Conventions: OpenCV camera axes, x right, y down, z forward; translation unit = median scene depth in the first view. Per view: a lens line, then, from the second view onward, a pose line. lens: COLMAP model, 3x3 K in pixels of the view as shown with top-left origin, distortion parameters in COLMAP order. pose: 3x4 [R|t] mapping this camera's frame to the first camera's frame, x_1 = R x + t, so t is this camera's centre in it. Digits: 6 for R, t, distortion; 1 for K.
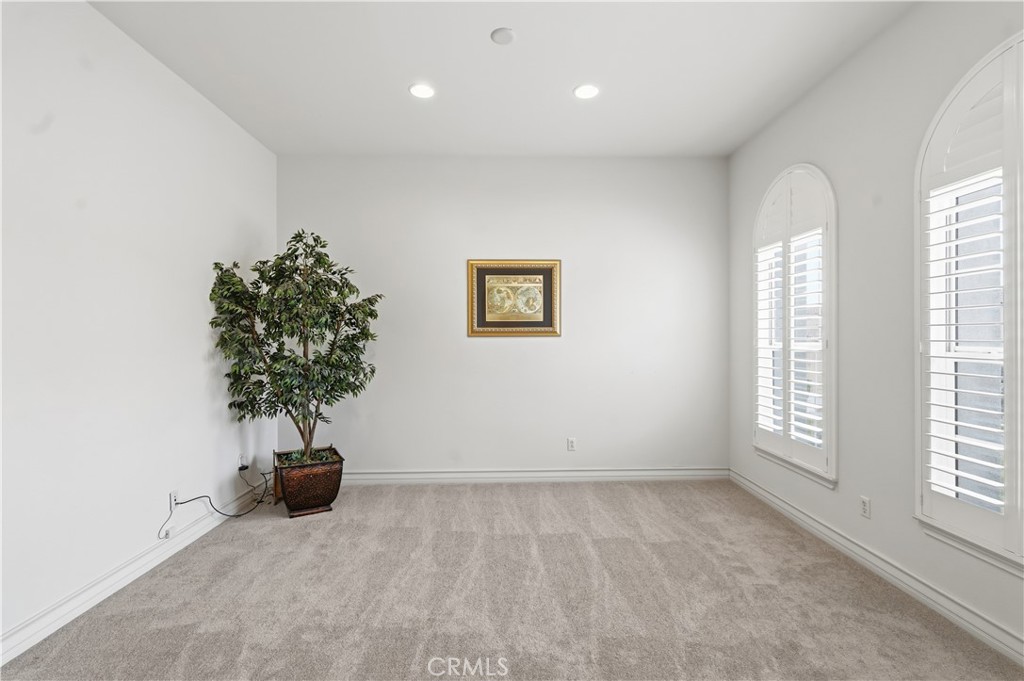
lens RADIAL K [[456.7, 0, 510.3], [0, 456.7, 339.3], [0, 0, 1]] dist [-0.010288, 0.002283]
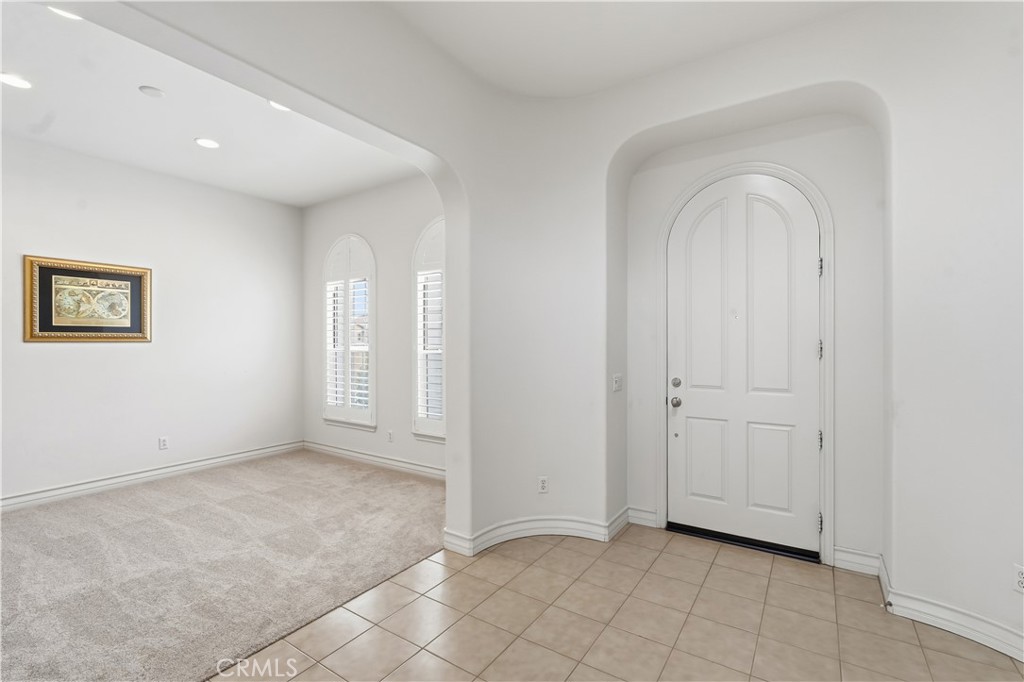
lens RADIAL K [[456.7, 0, 511.5], [0, 456.7, 342.8], [0, 0, 1]] dist [-0.010288, 0.002283]
pose [[0.569315, 0.001079, 0.822119, -0.345652], [0.005115, 0.999975, -0.004855, 0.005864], [-0.822104, 0.006969, 0.569295, -0.342932]]
